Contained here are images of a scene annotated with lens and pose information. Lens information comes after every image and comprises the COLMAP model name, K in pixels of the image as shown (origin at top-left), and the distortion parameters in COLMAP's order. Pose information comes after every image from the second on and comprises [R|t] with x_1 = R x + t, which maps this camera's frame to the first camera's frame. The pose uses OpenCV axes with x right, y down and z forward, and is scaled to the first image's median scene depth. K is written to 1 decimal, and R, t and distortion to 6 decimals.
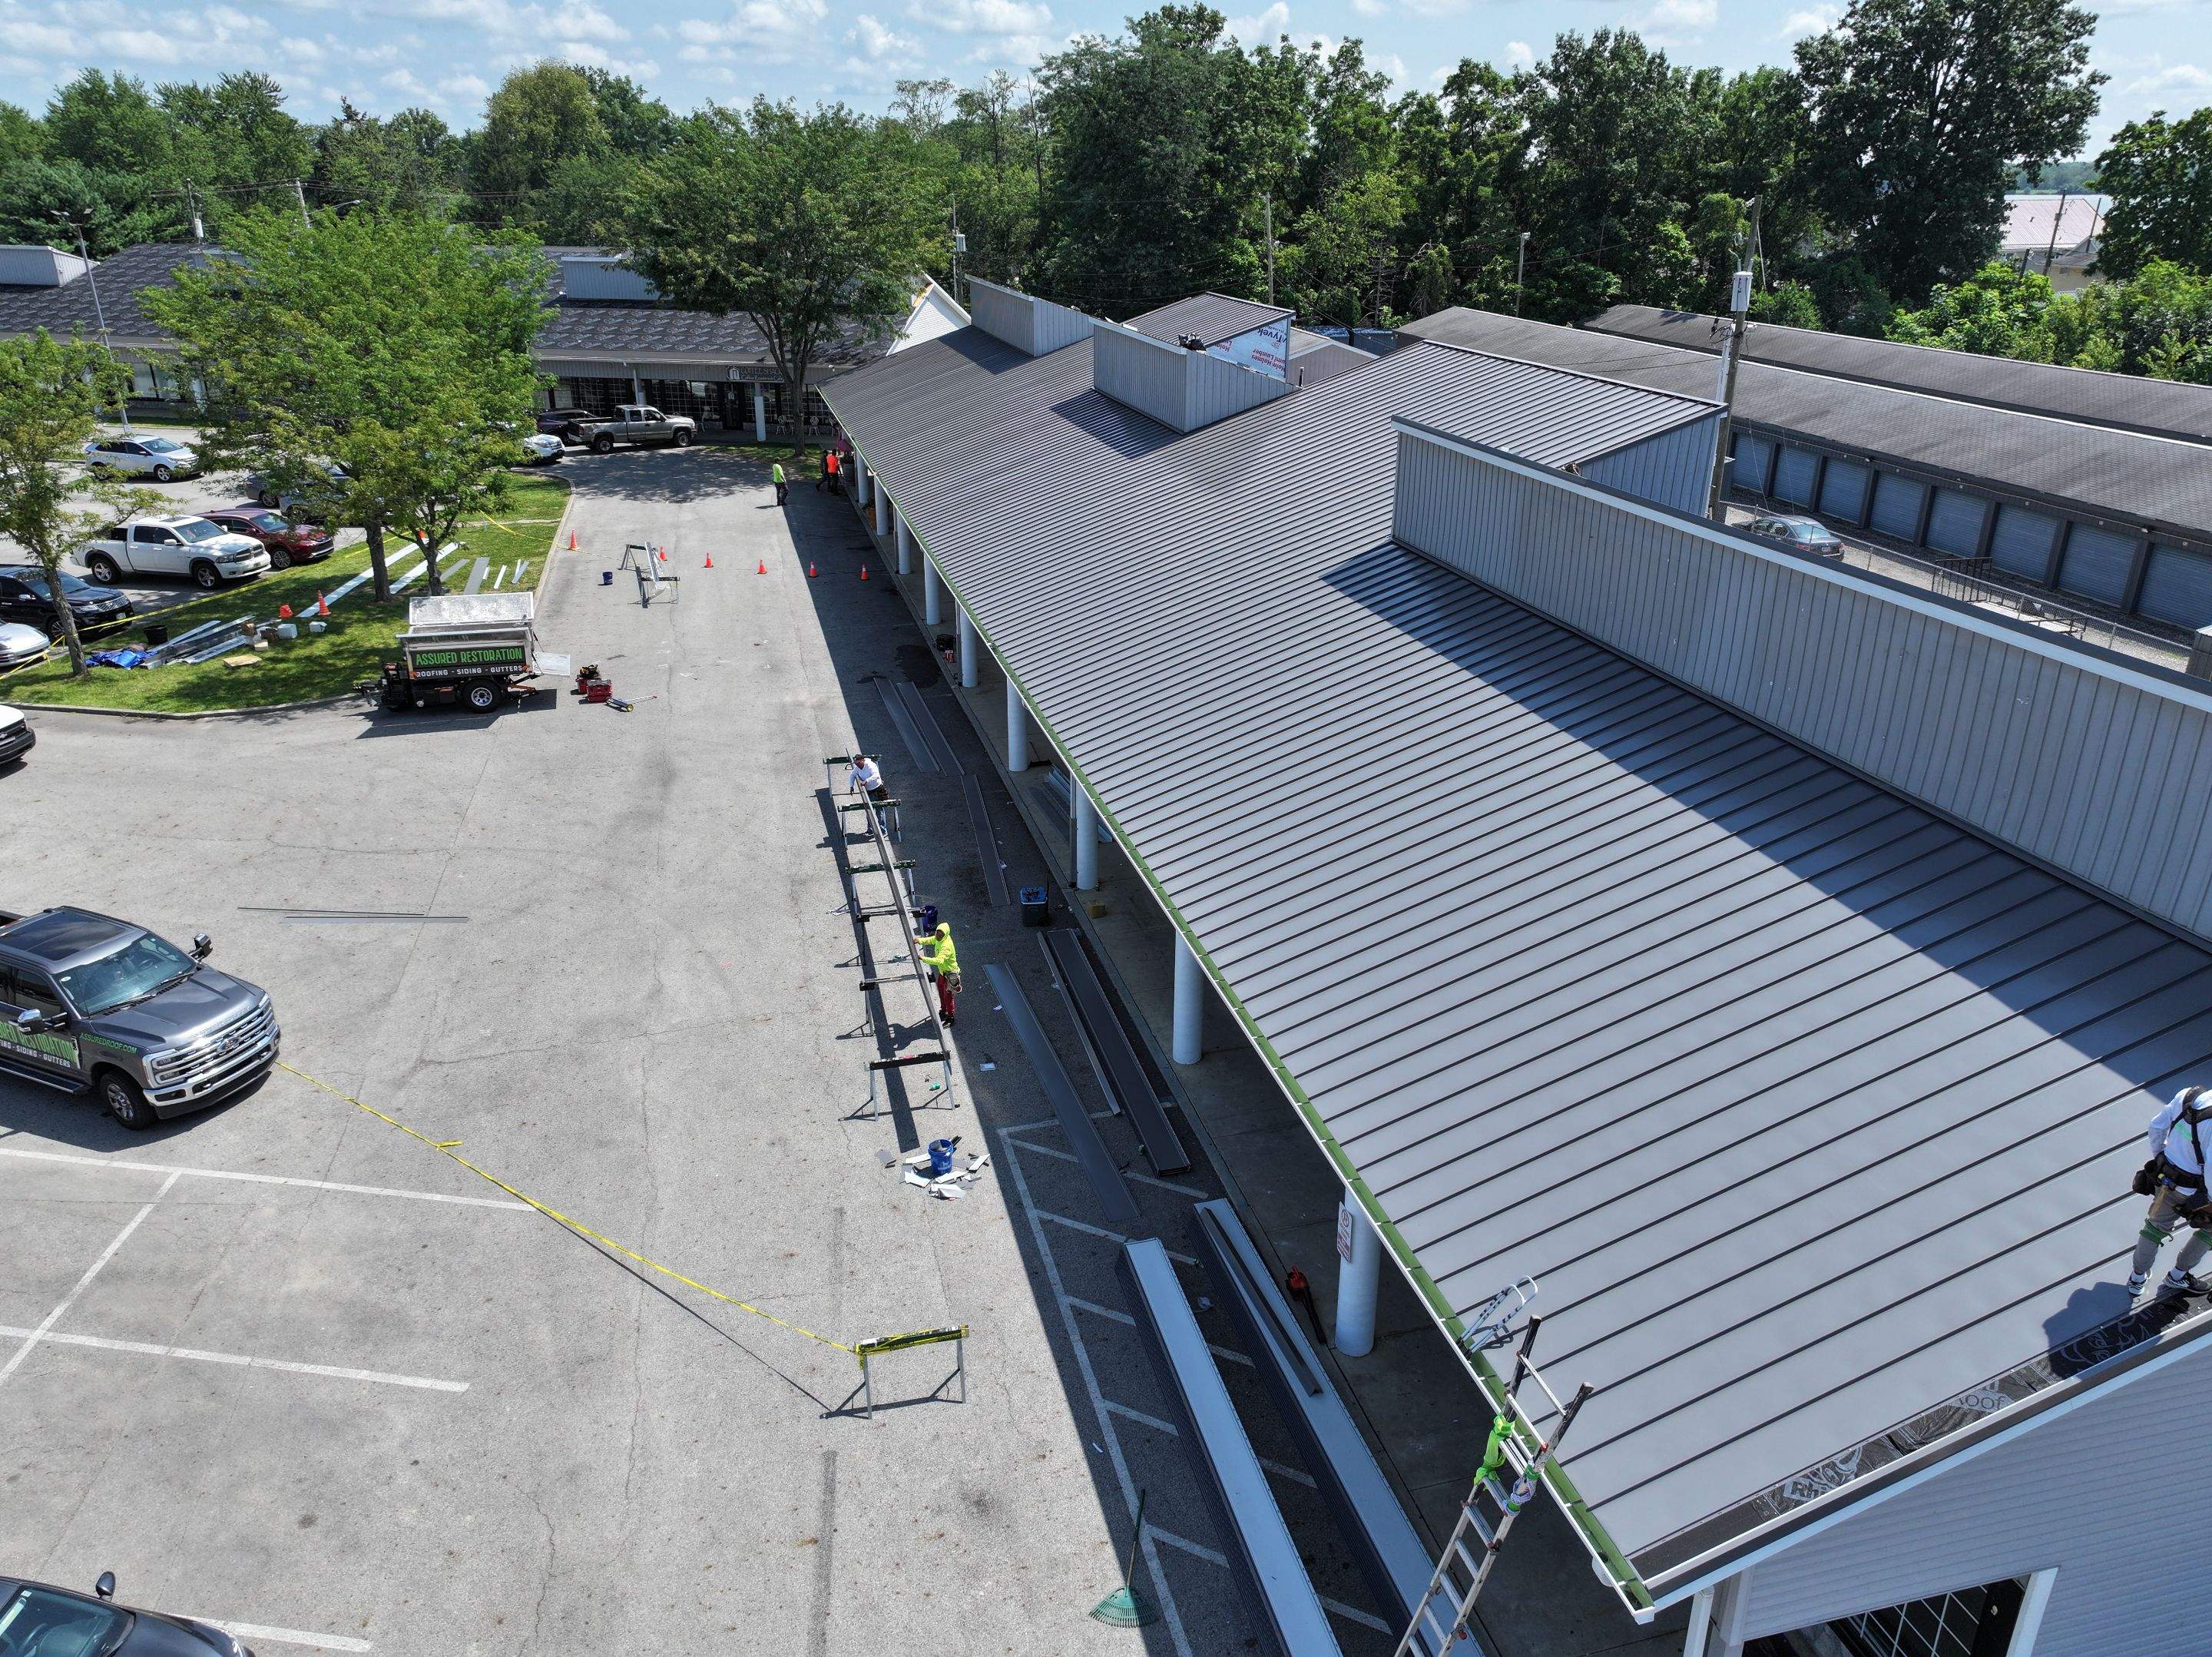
lens RADIAL K [[1562.0, 0, 1109.7], [0, 1562.0, 807.6], [0, 0, 1]] dist [-0.001767, 0.020116]
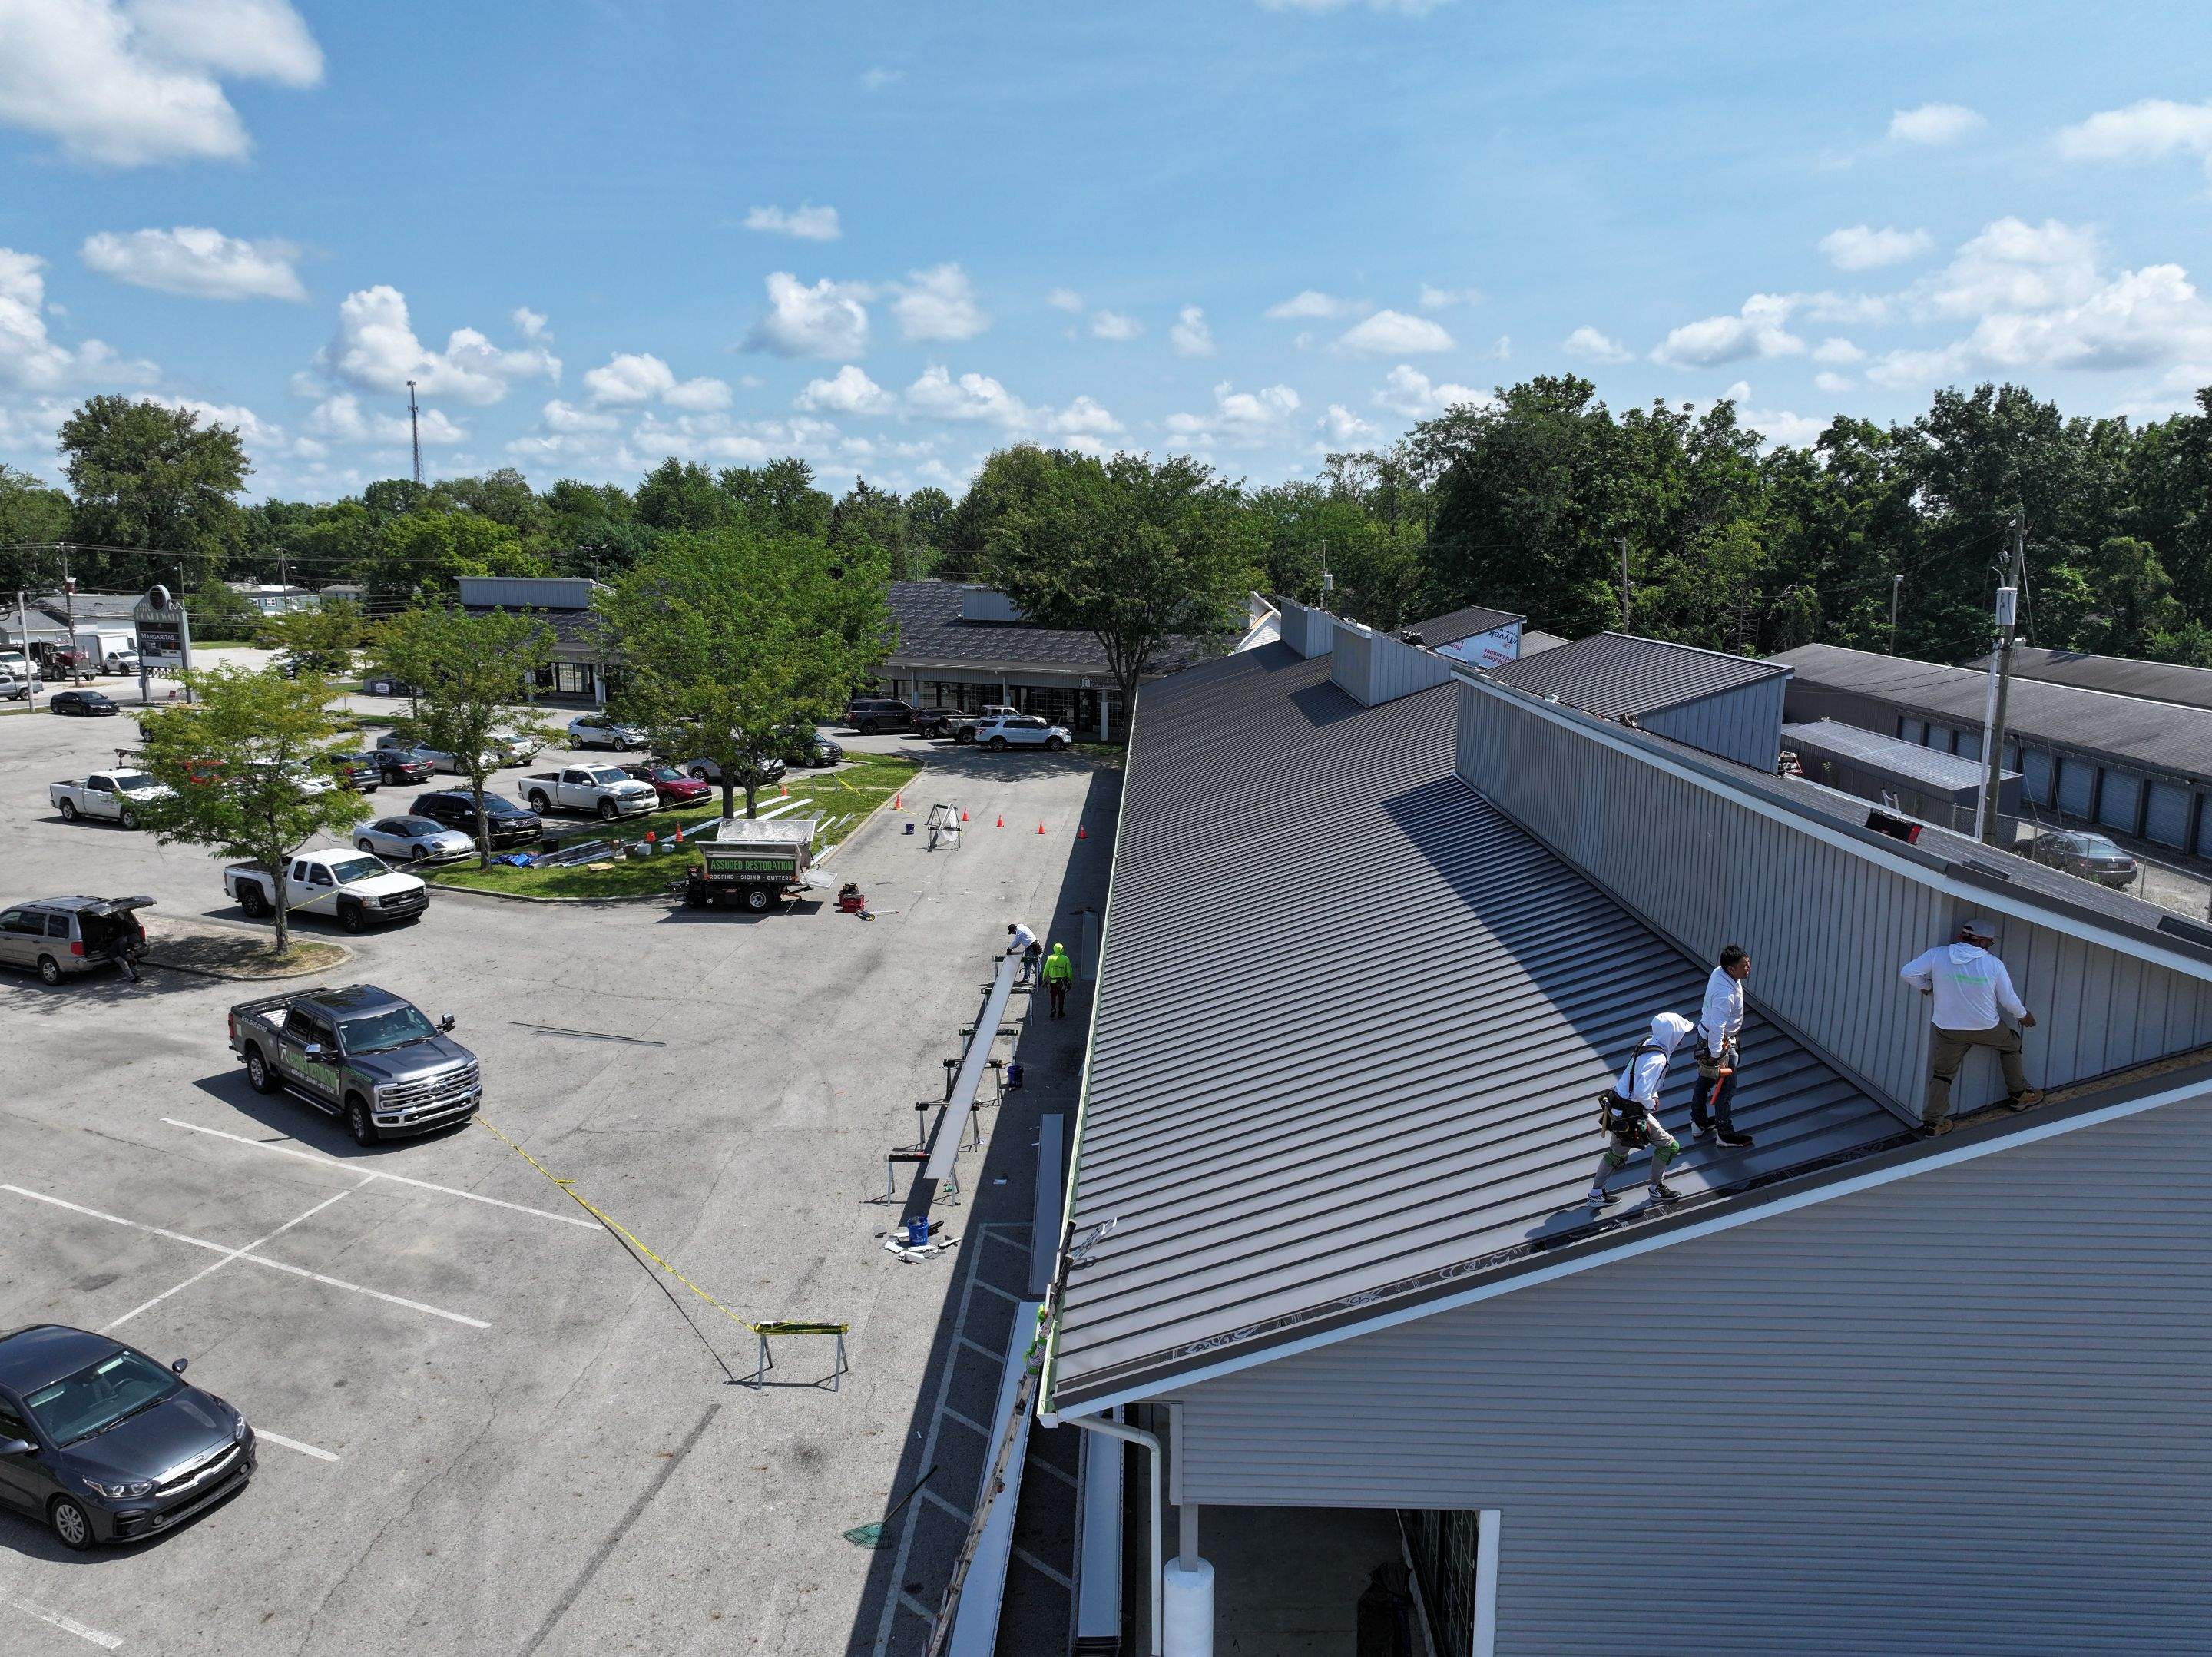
lens RADIAL K [[1562.0, 0, 1122.7], [0, 1562.0, 817.3], [0, 0, 1]] dist [-0.001767, 0.020116]
pose [[0.961008, 0.044689, -0.272886, 0.182800], [-0.101374, 0.975083, -0.197321, 0.071597], [0.257268, 0.217291, 0.941593, -0.071291]]
